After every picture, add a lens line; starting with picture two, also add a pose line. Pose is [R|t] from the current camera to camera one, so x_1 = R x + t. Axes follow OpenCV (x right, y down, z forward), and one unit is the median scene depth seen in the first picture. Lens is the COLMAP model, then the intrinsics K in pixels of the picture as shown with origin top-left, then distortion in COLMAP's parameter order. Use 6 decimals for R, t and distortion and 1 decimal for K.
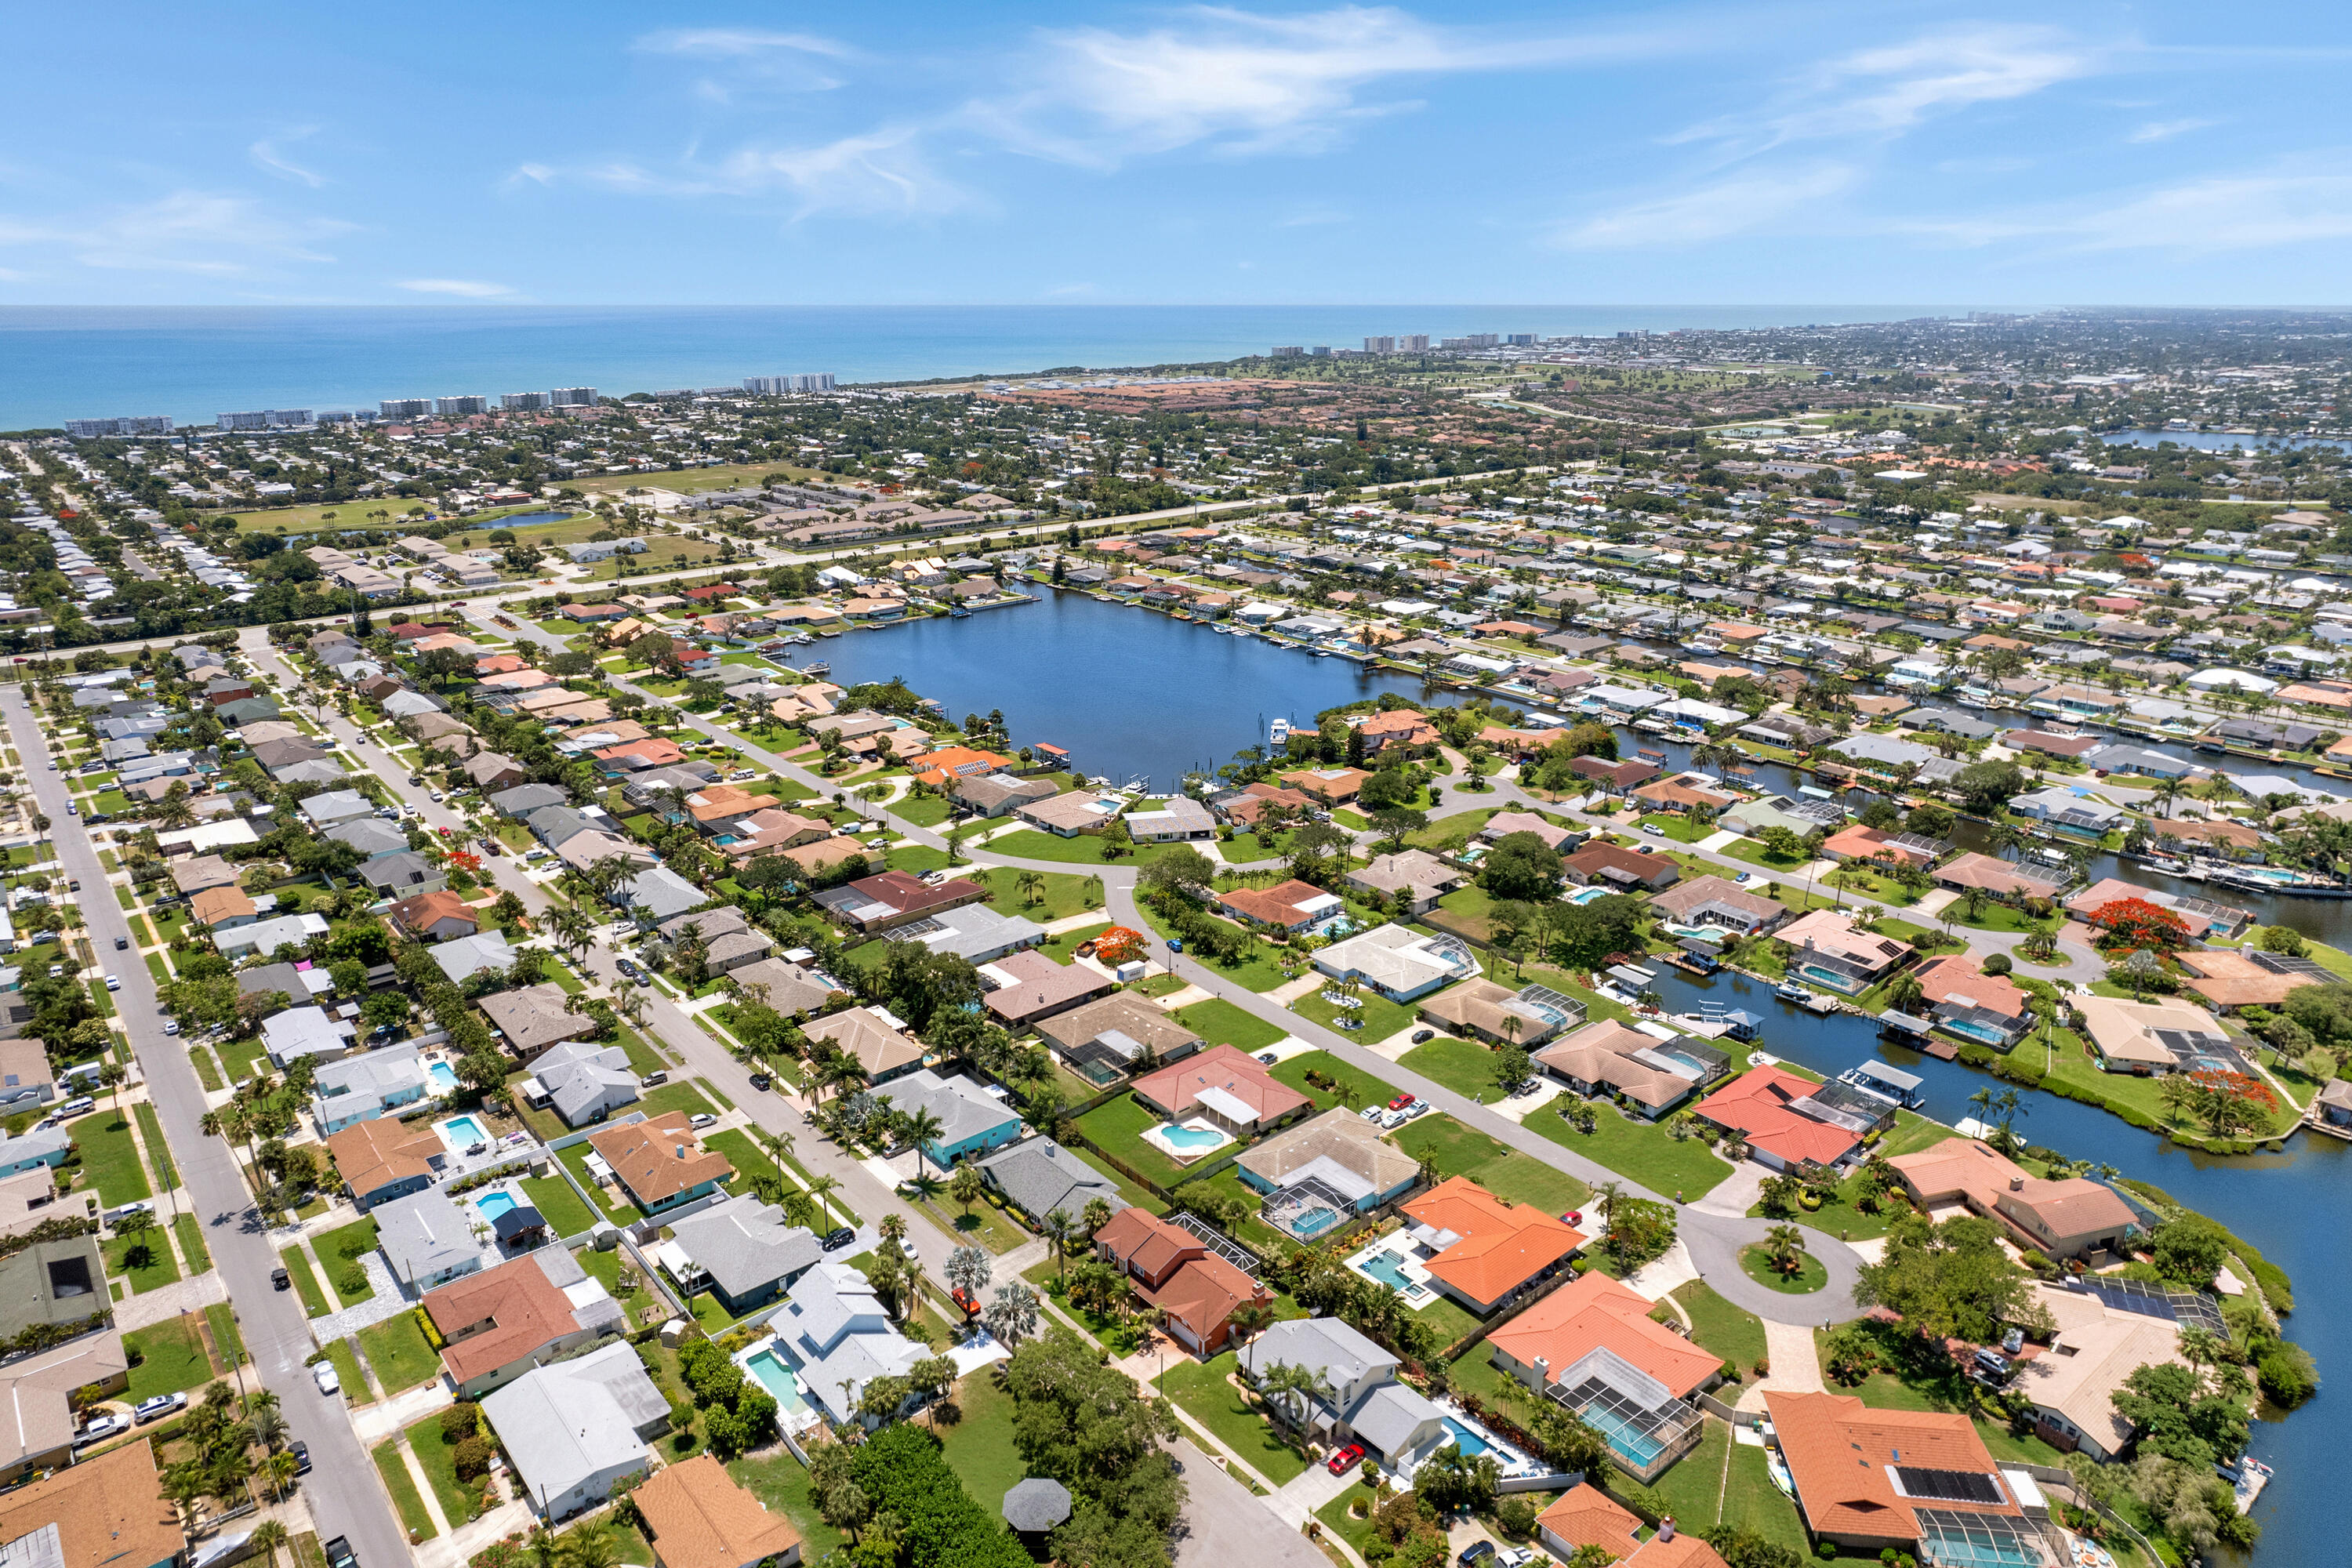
lens RADIAL K [[1507.6, 0, 1176.0], [0, 1507.6, 784.0], [0, 0, 1]] dist [-0.073978, 0.063351]
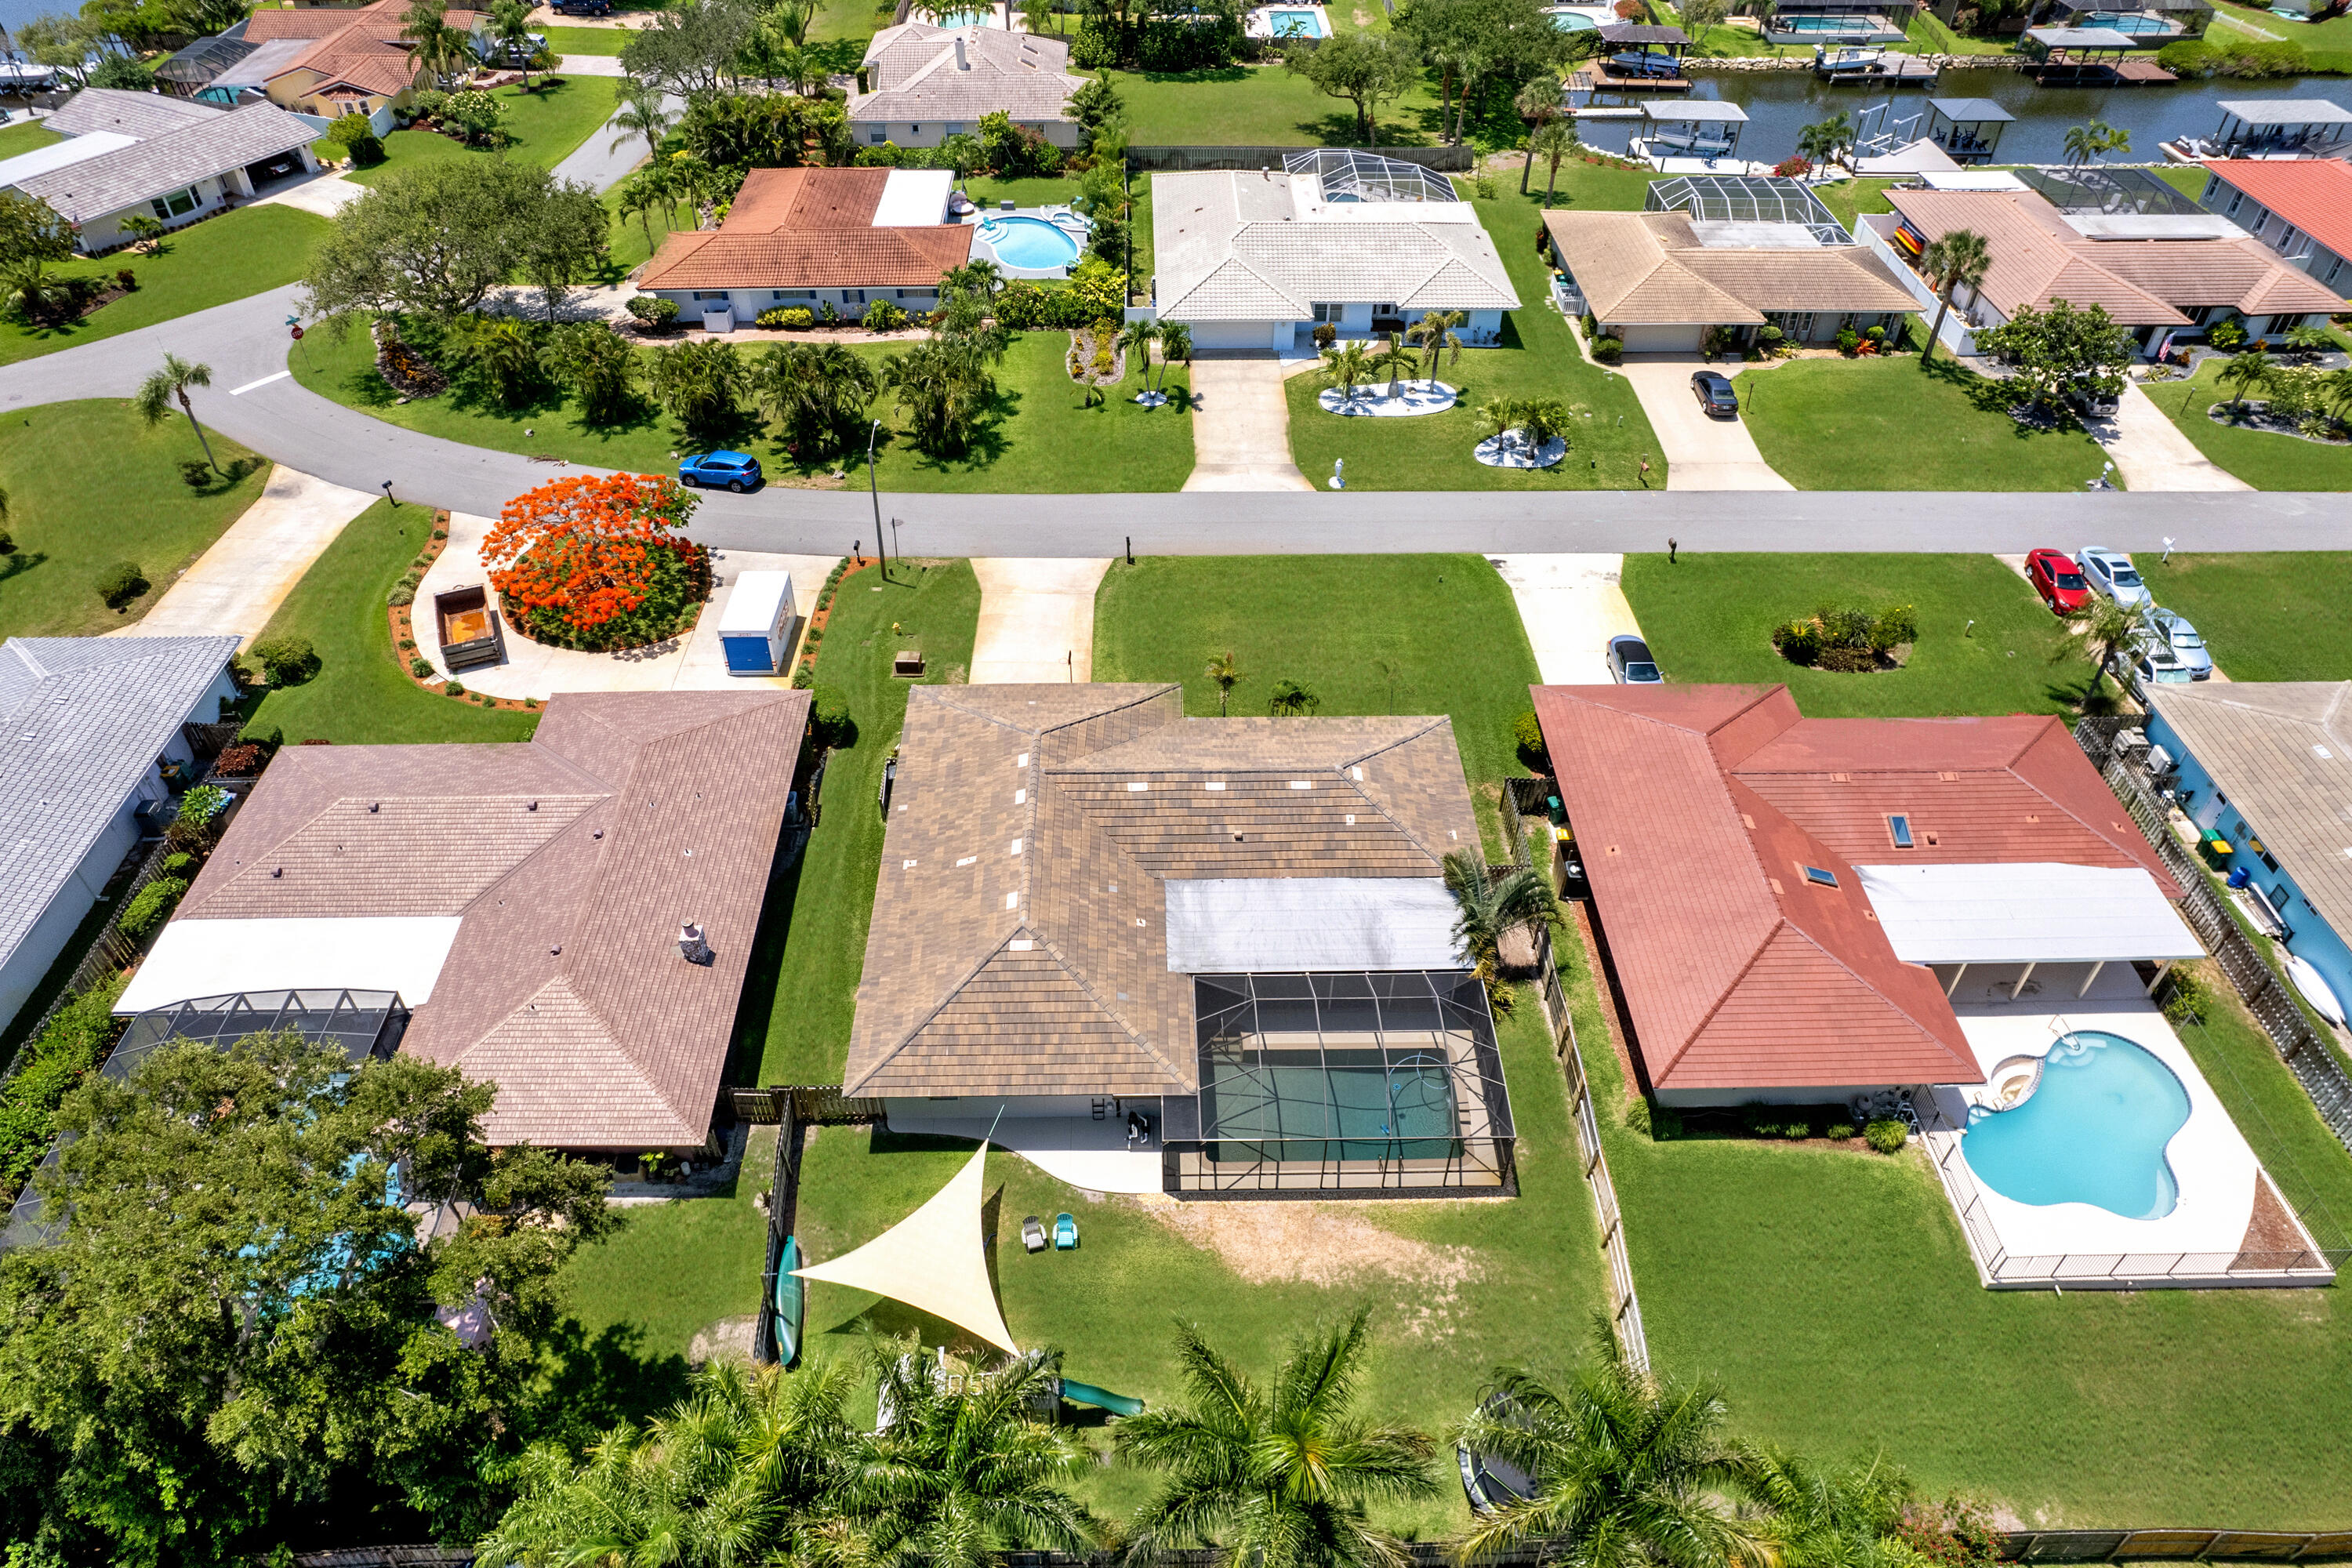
lens RADIAL K [[1528.6, 0, 1170.7], [0, 1528.6, 777.8], [0, 0, 1]] dist [-0.070146, 0.062245]
pose [[0.632614, -0.514041, 0.579277, -0.098951], [0.239260, 0.841098, 0.485086, 0.028409], [-0.736583, -0.168274, 0.655080, 0.534907]]
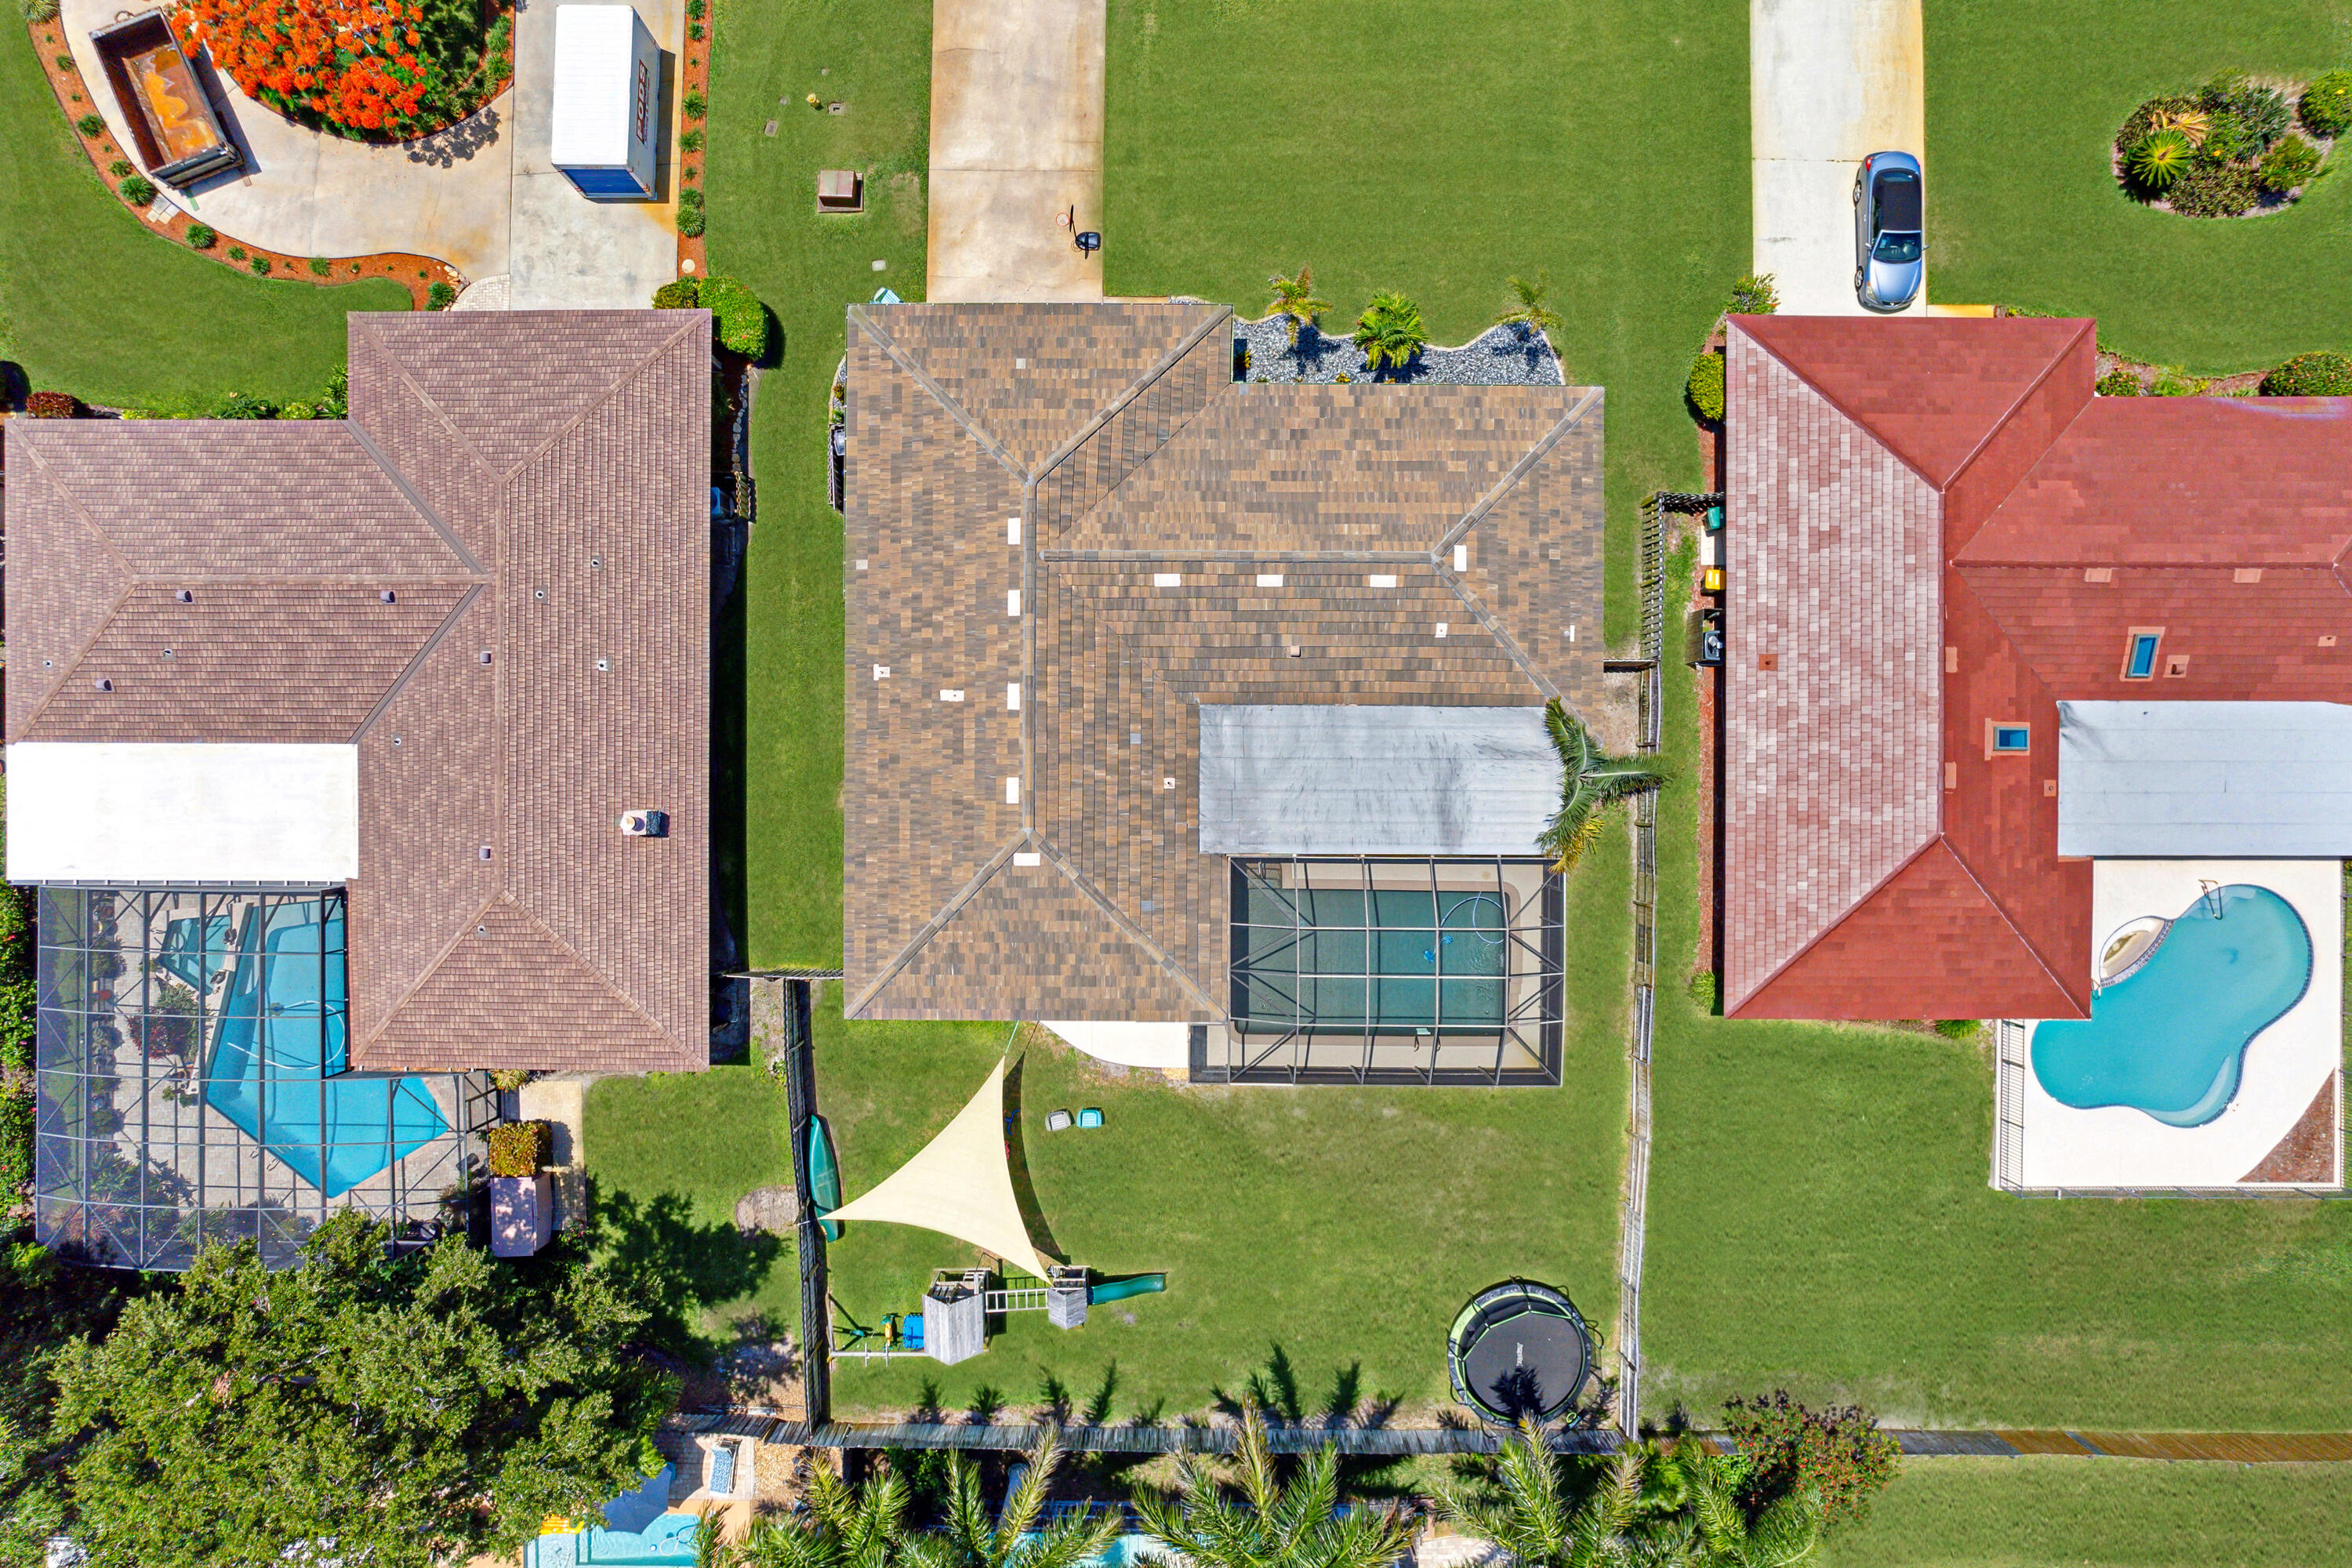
lens RADIAL K [[1492.3, 0, 1165.7], [0, 1492.3, 783.6], [0, 0, 1]] dist [-0.058266, 0.046737]
pose [[0.652117, -0.758110, -0.003593, -0.031158], [0.243307, 0.204797, 0.948082, 0.001129], [-0.718015, -0.619134, 0.318005, 0.586676]]
